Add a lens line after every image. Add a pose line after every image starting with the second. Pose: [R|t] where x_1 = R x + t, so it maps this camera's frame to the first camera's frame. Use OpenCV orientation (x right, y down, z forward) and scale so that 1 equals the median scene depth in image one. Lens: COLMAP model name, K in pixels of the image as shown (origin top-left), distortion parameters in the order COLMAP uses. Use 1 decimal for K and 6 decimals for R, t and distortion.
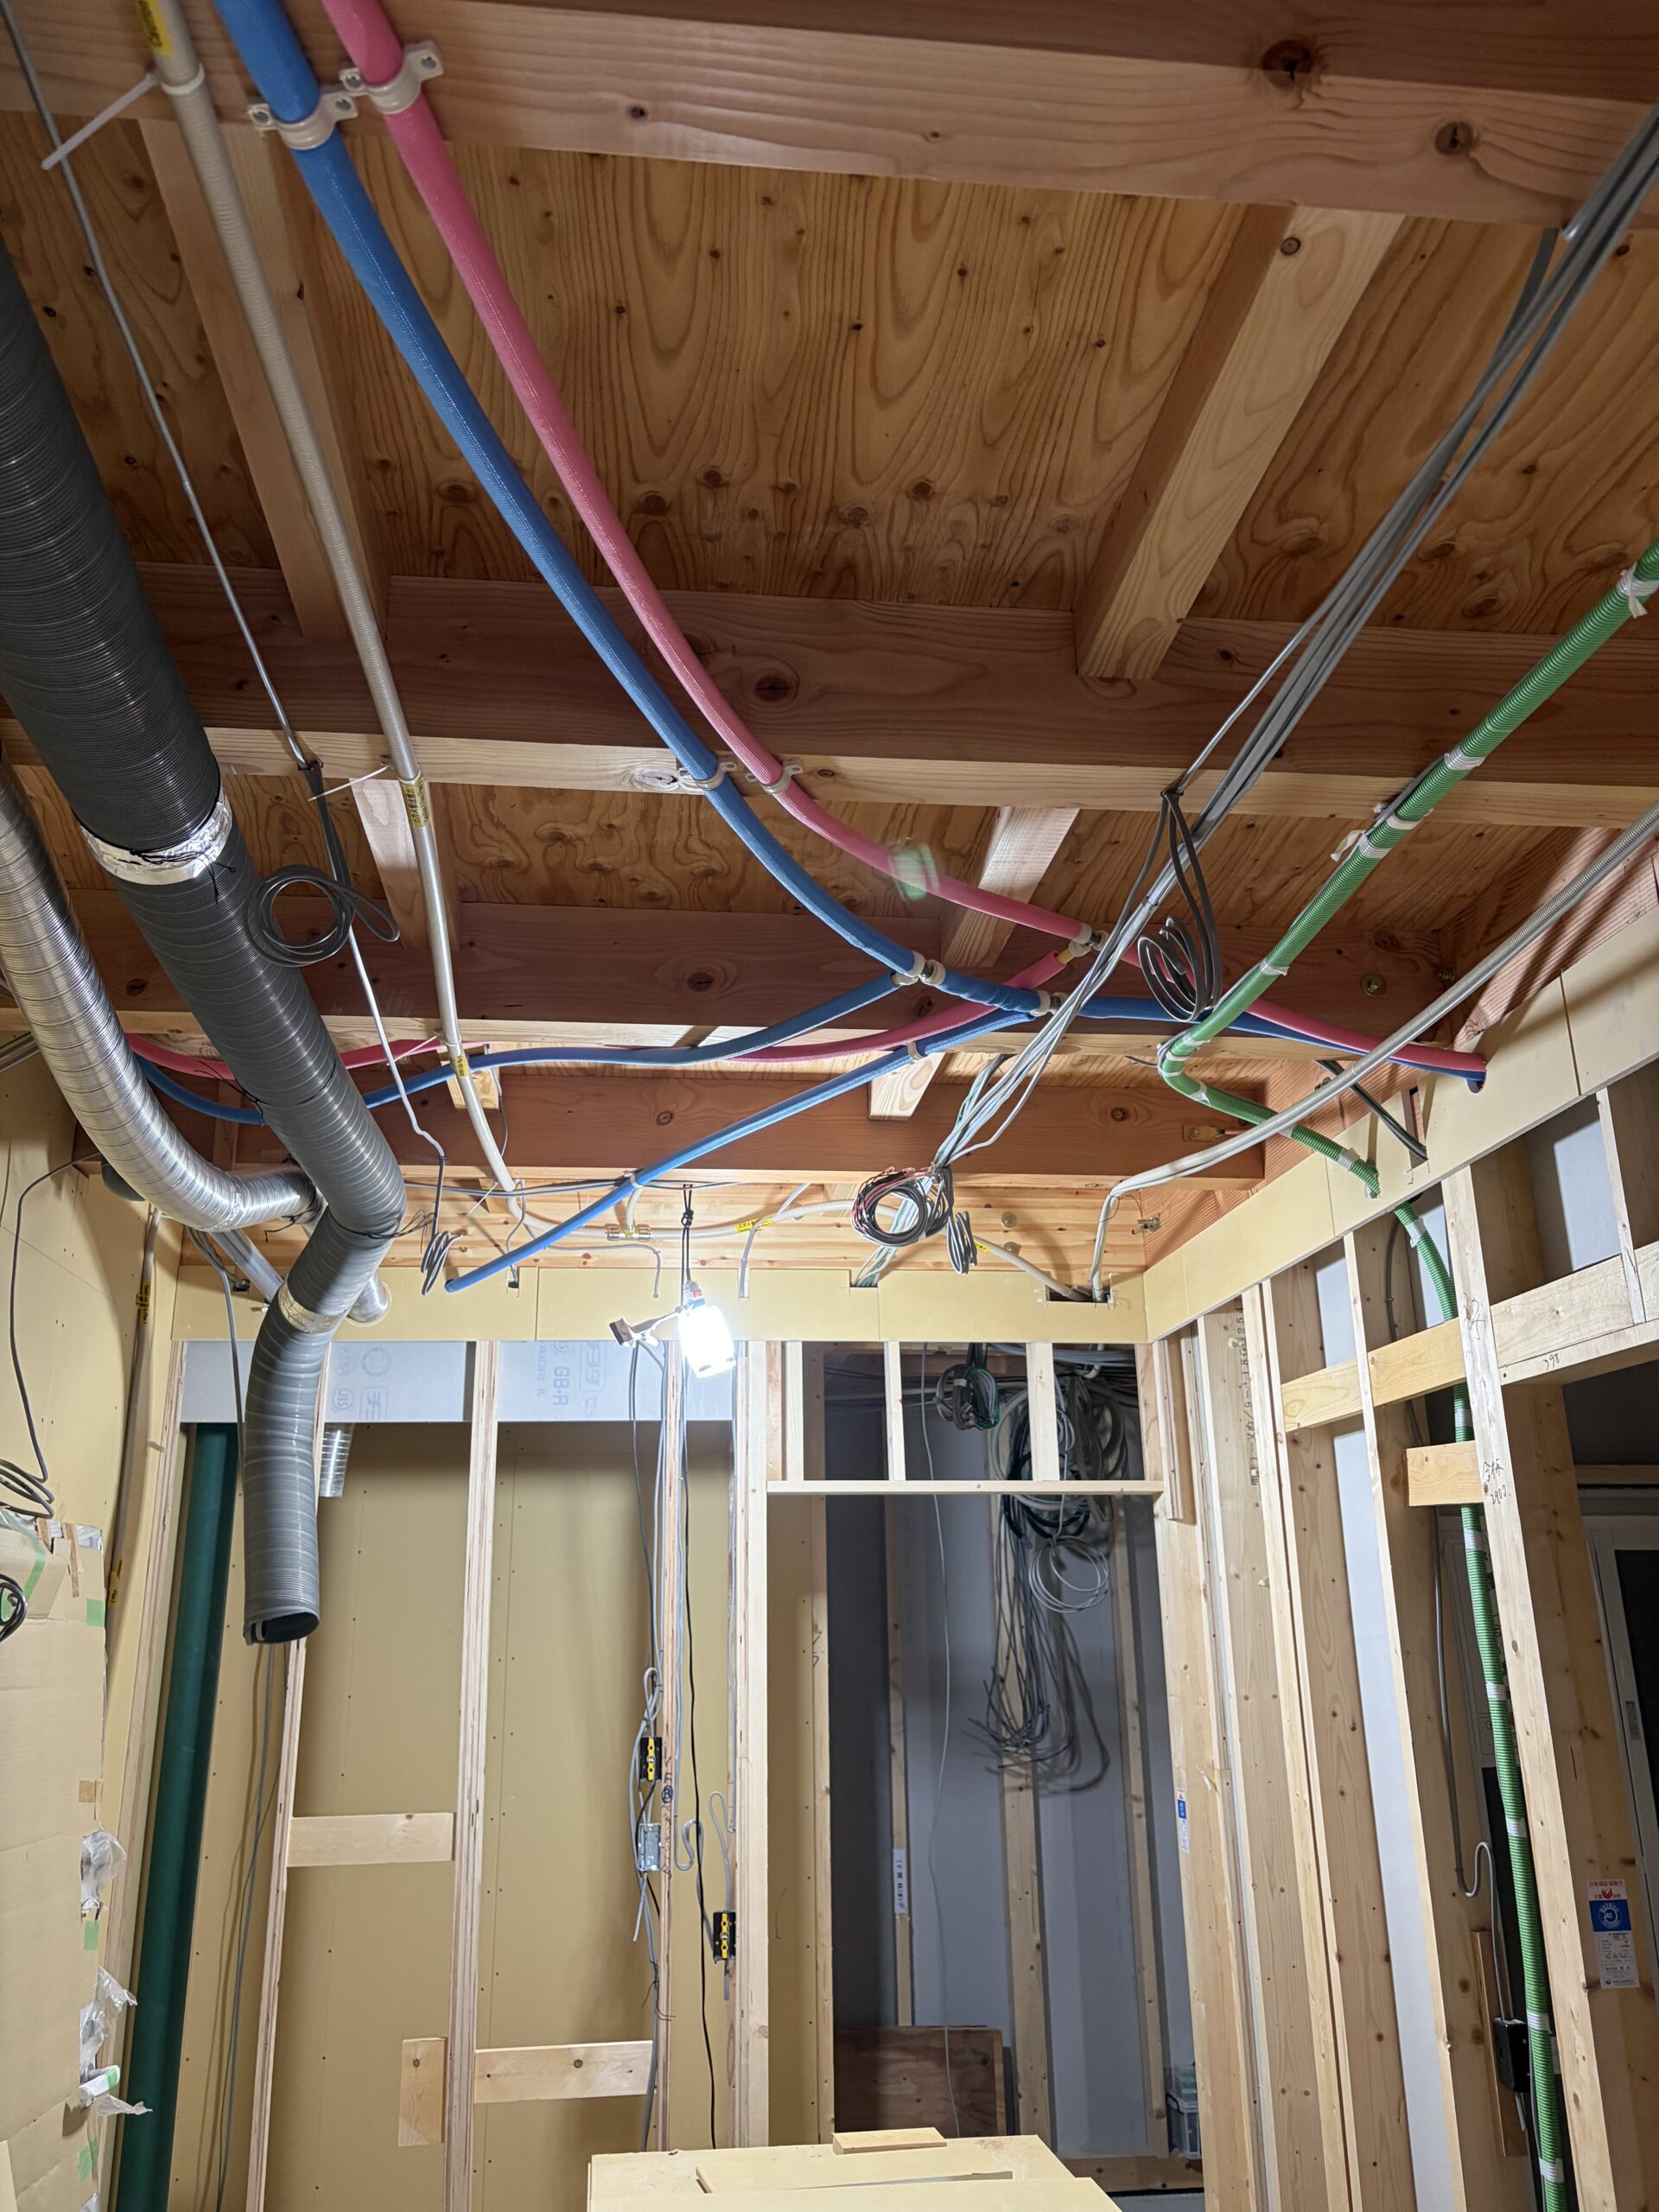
lens RADIAL K [[1651.0, 0, 829.5], [0, 1651.0, 1106.0], [0, 0, 1]] dist [0.012711, 0.003612]
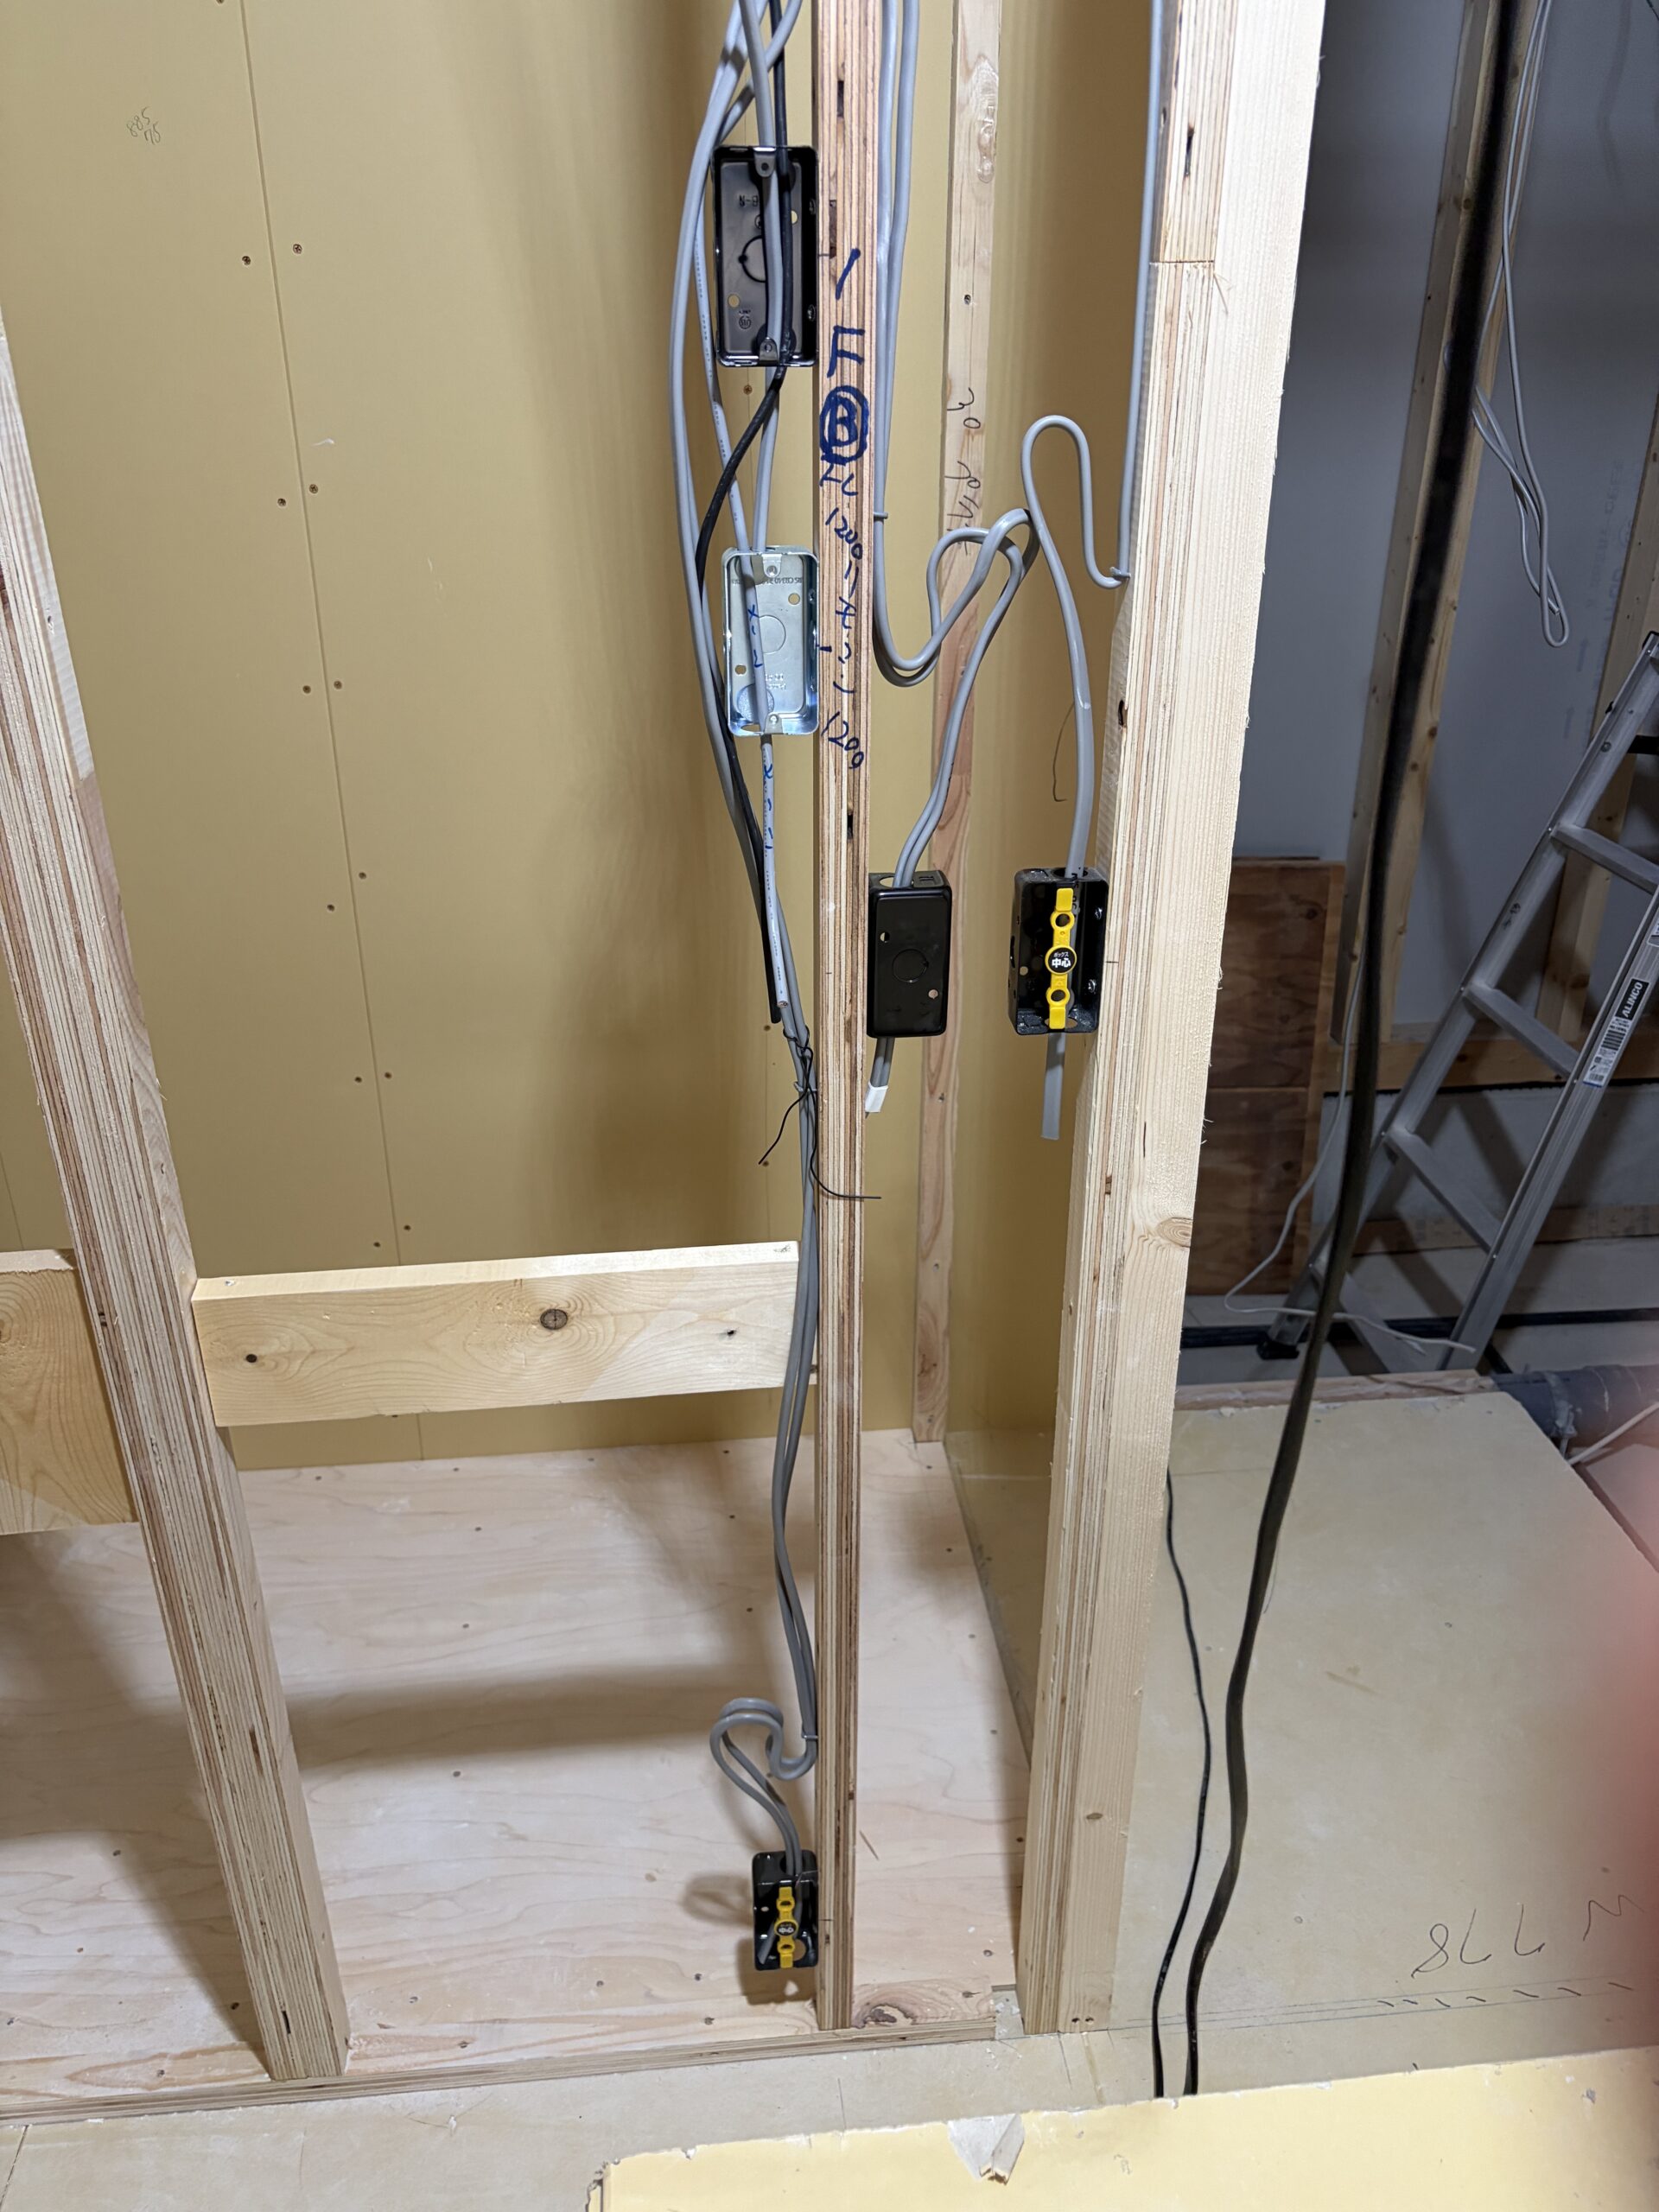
lens RADIAL K [[1651.0, 0, 829.5], [0, 1651.0, 1106.0], [0, 0, 1]] dist [0.012711, 0.003612]
pose [[0.999885, 0.015169, -0.000358, -0.100637], [-0.010592, 0.714675, 0.699377, 0.336426], [0.010864, -0.699293, 0.714753, 0.800900]]
